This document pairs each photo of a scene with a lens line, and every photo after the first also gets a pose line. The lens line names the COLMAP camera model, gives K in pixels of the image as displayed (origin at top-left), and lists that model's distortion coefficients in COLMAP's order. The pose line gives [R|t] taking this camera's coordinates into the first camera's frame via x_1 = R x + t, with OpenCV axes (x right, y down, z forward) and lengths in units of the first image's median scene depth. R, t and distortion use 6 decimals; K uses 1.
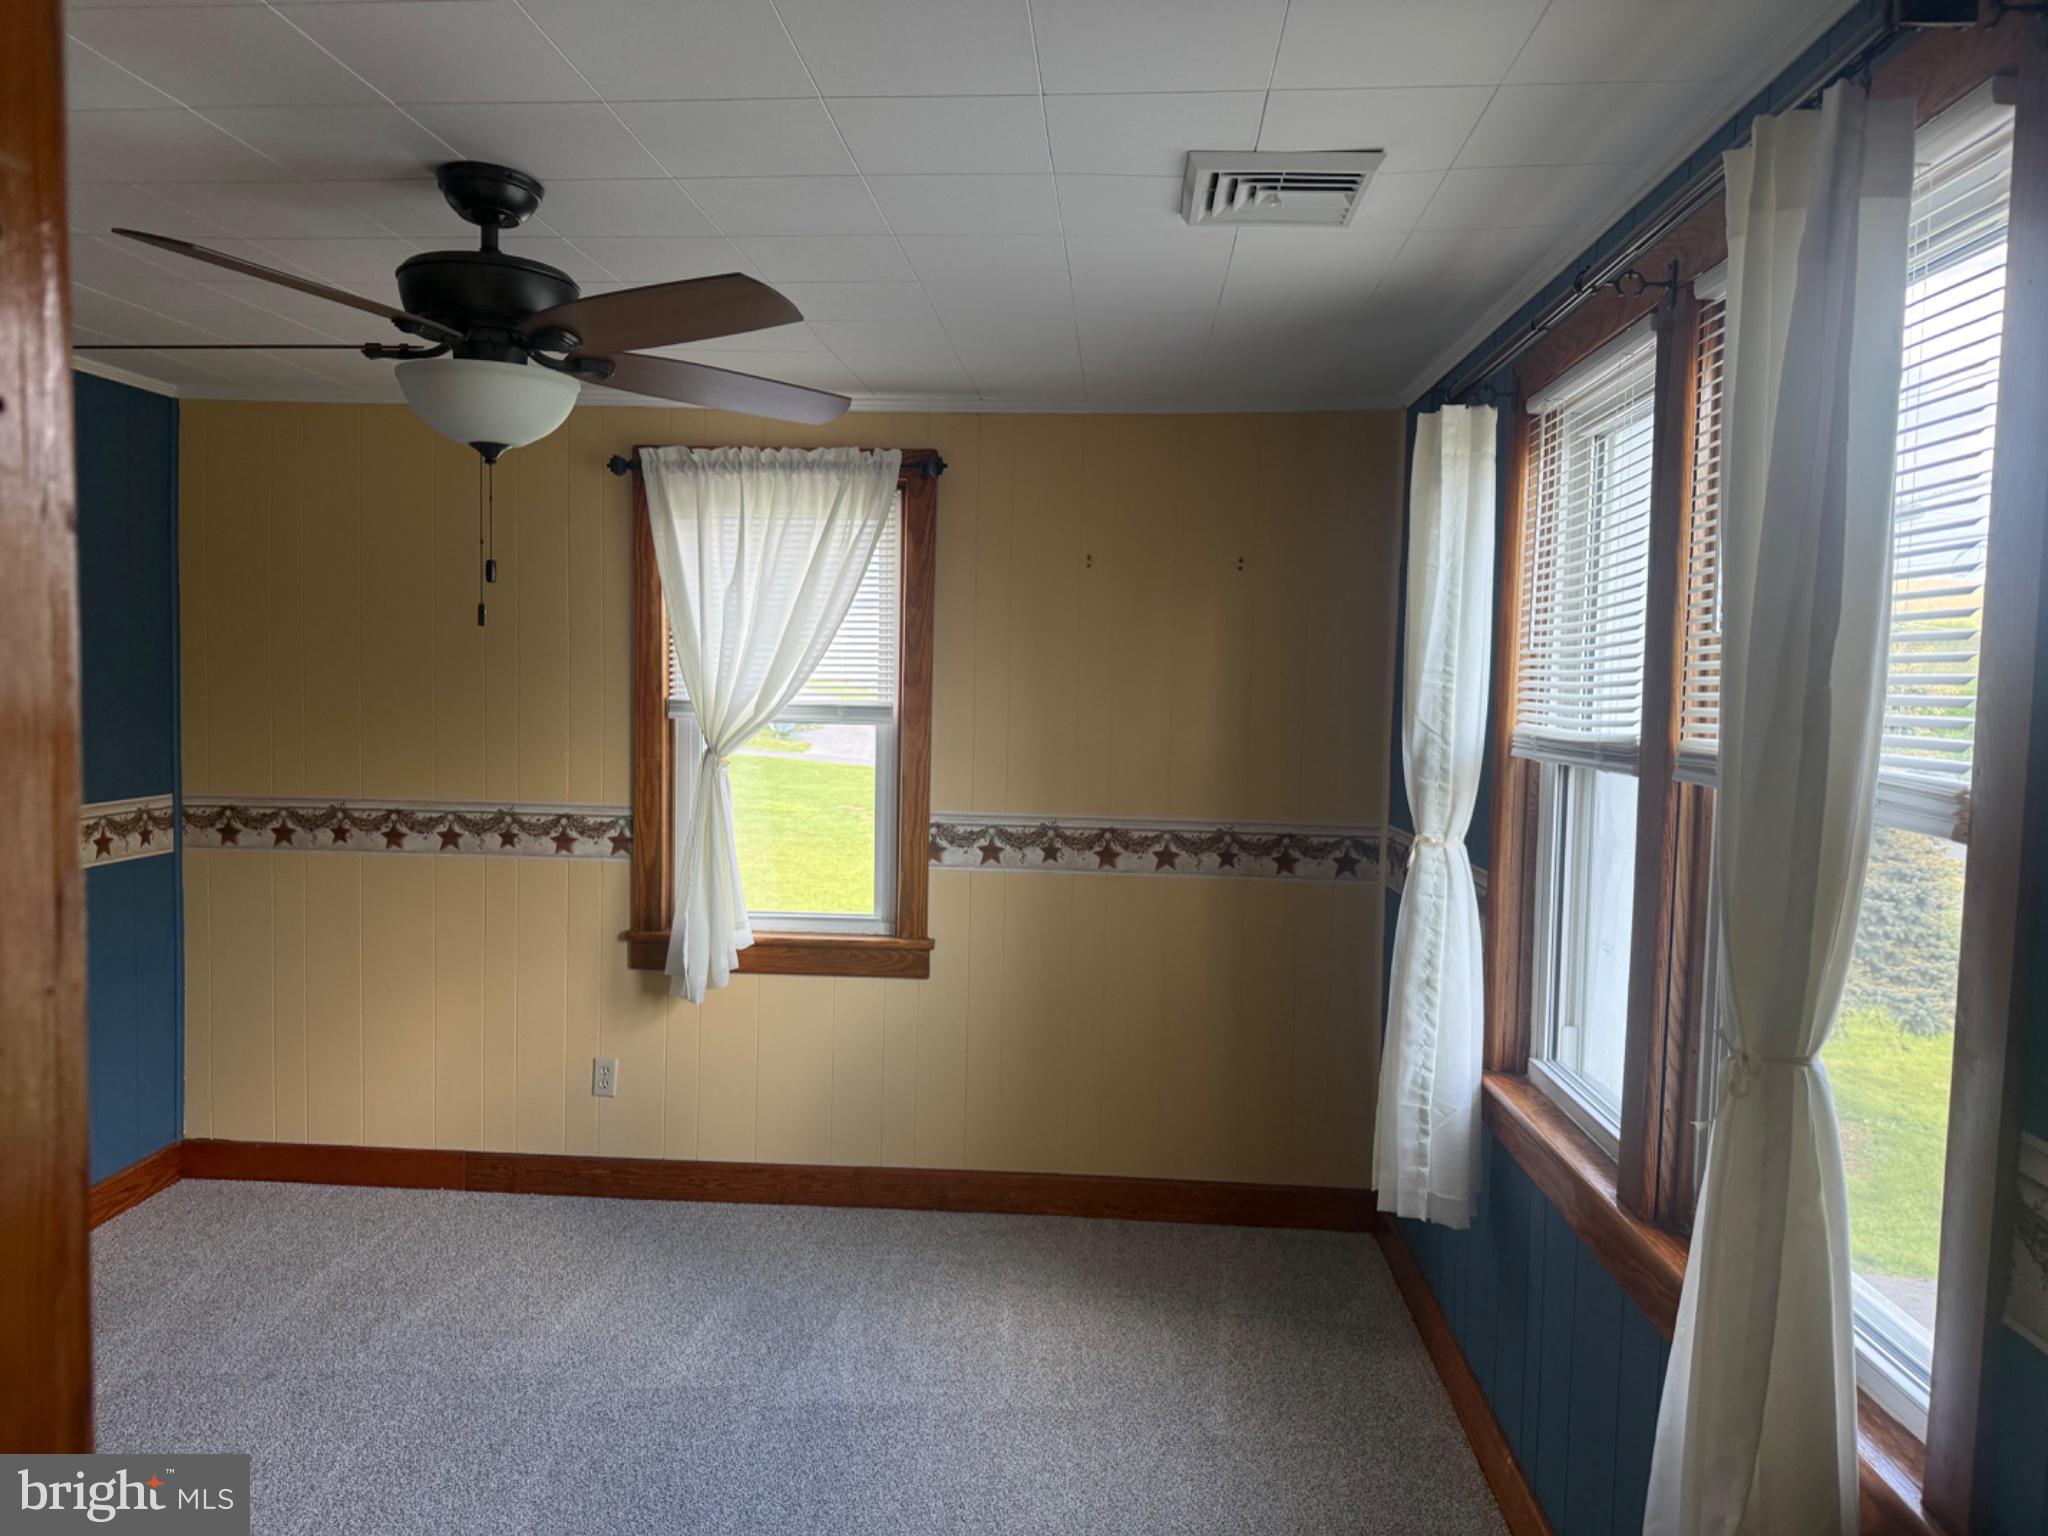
lens RADIAL K [[1454.1, 0, 1024.0], [0, 1454.1, 768.0], [0, 0, 1]] dist [0.091211, -0.072524]
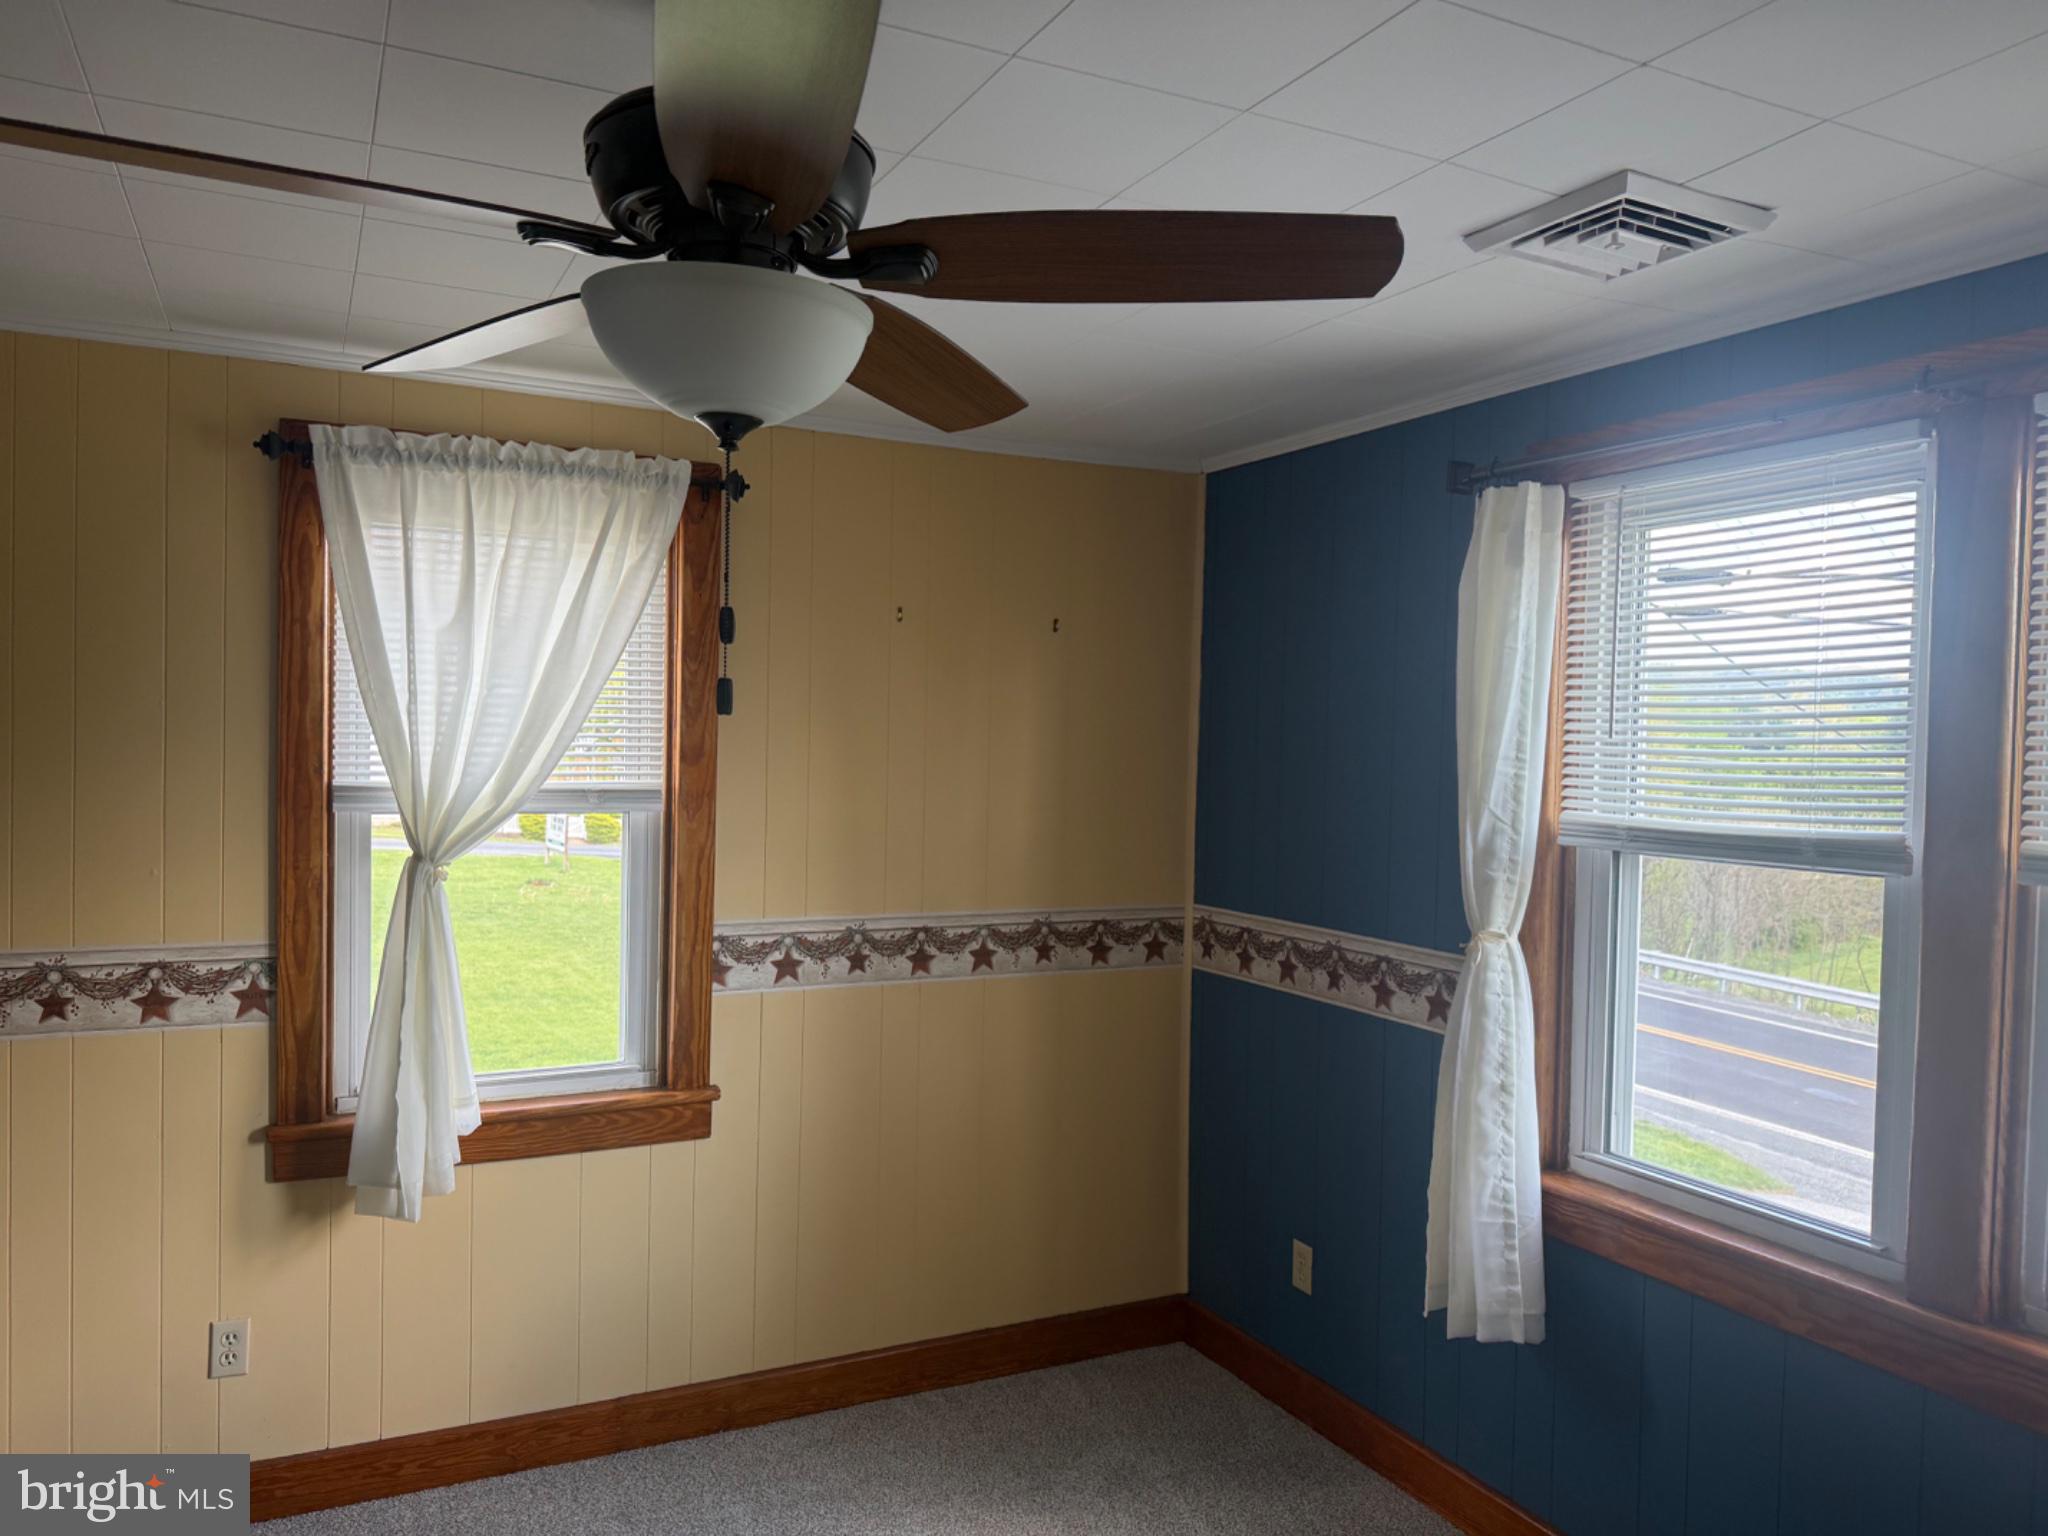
lens RADIAL K [[1459.3, 0, 1024.0], [0, 1459.3, 768.0], [0, 0, 1]] dist [0.058632, -0.099626]
pose [[0.857247, -0.013946, 0.514716, -0.327392], [0.026004, 0.999530, -0.016227, -0.035934], [-0.514248, 0.027295, 0.857207, 0.237788]]
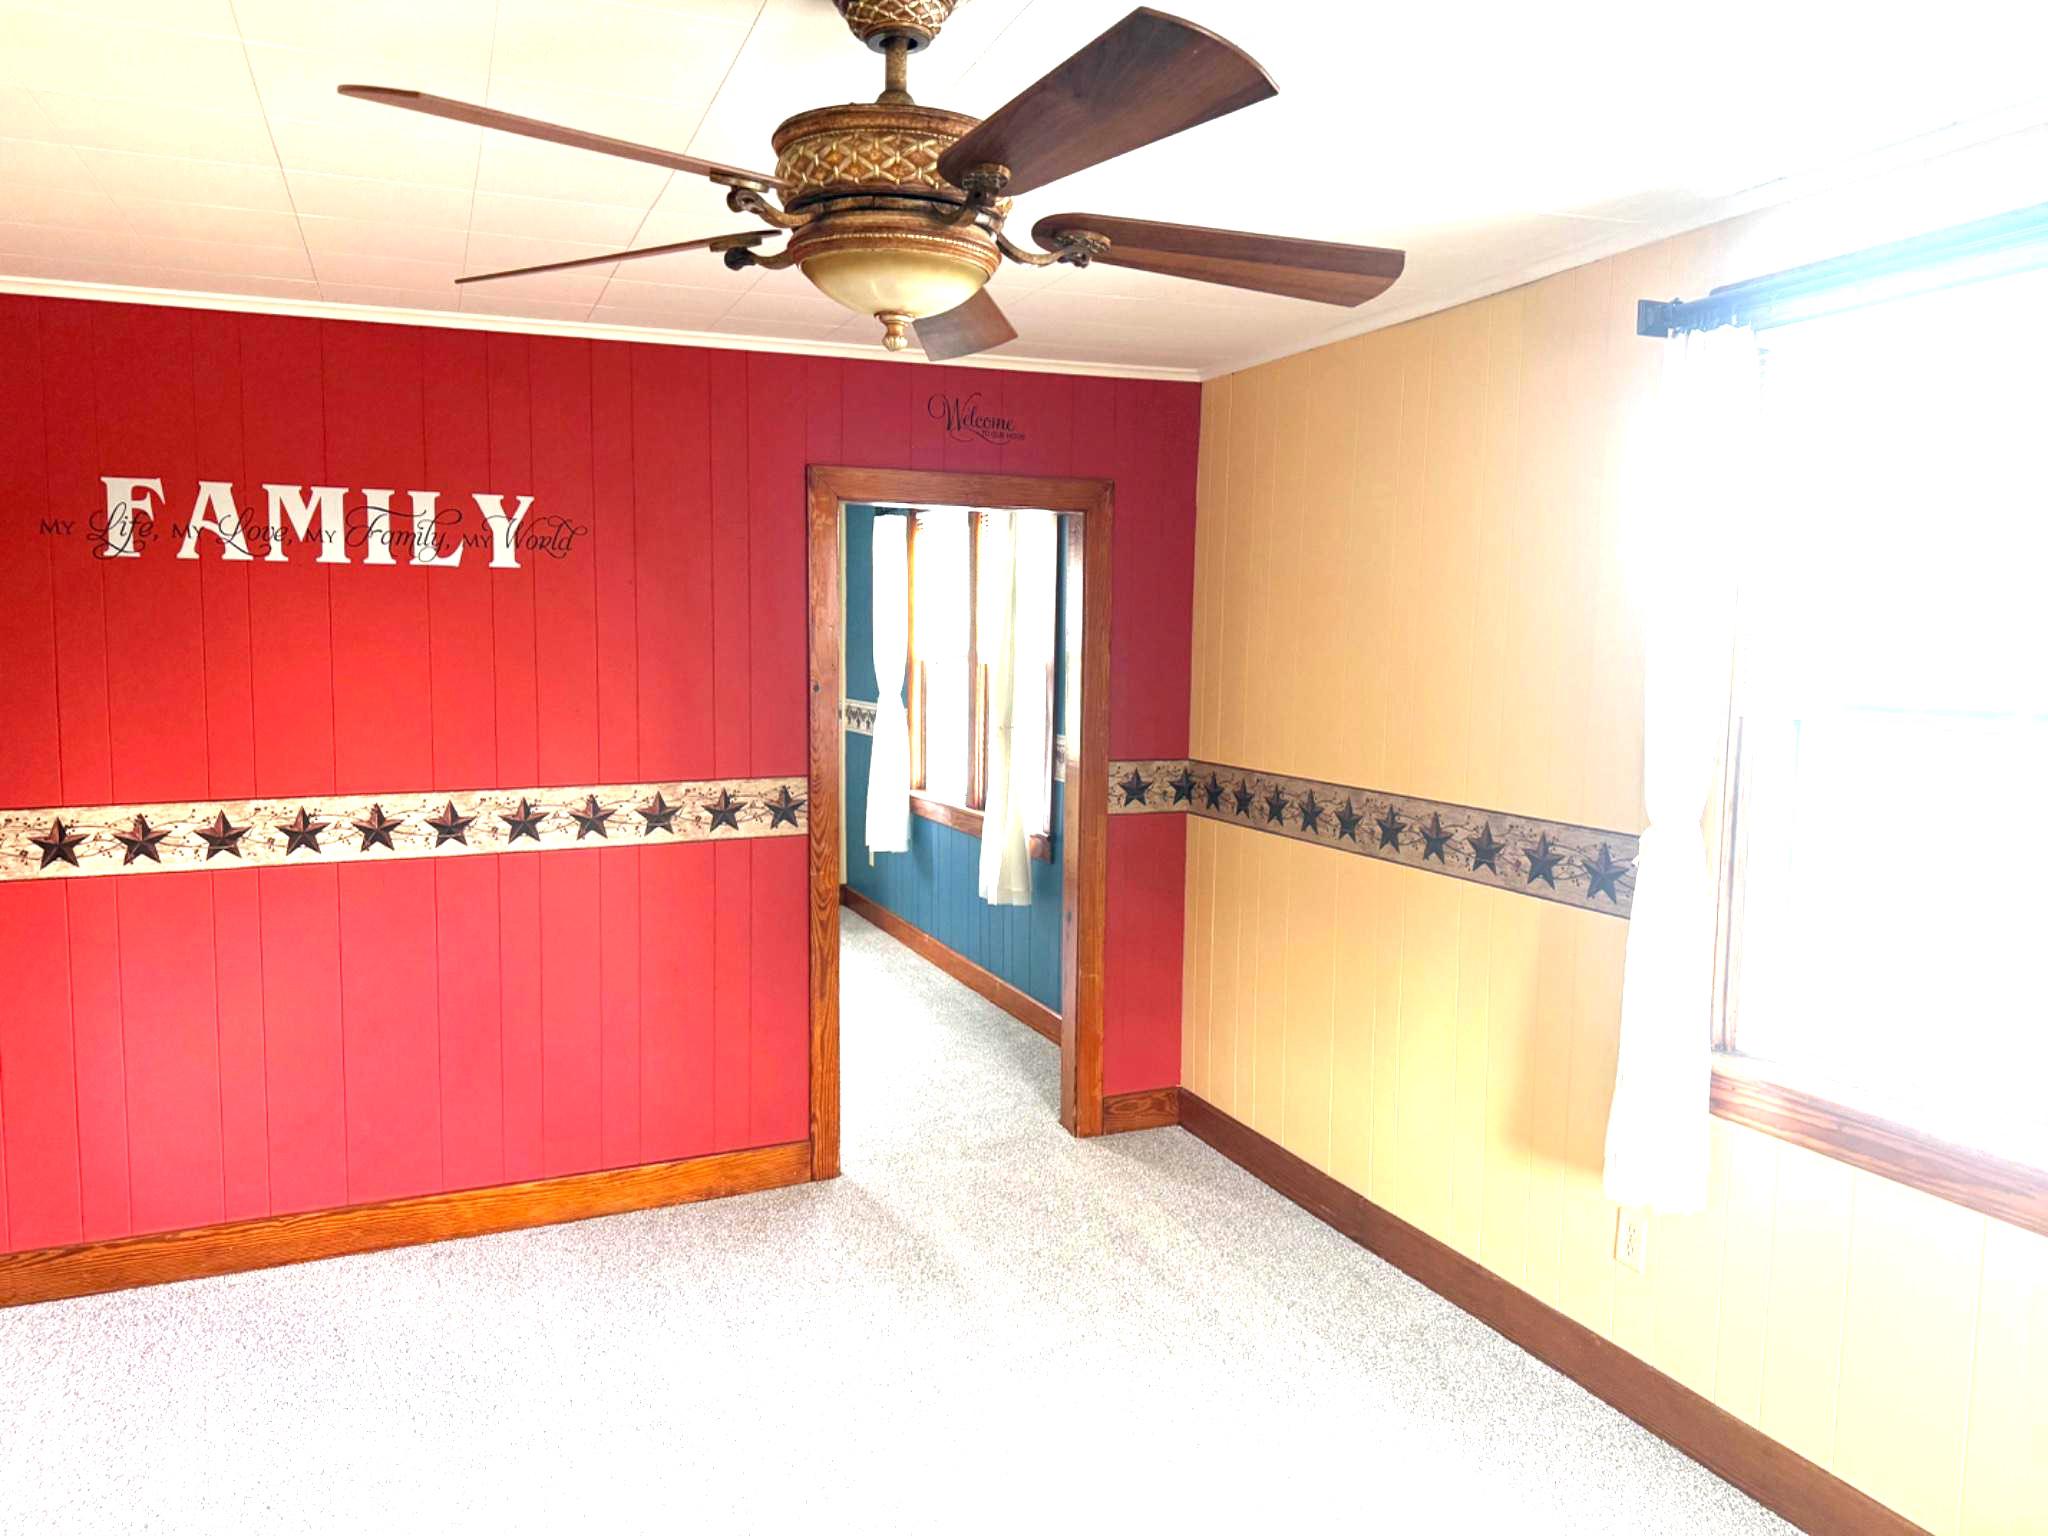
lens RADIAL K [[1459.3, 0, 1024.0], [0, 1459.3, 768.0], [0, 0, 1]] dist [0.058632, -0.099626]
pose [[0.900251, -0.063355, 0.430738, -0.385376], [0.043407, 0.997487, 0.055994, 0.034537], [-0.433203, -0.031712, 0.900738, -0.914150]]
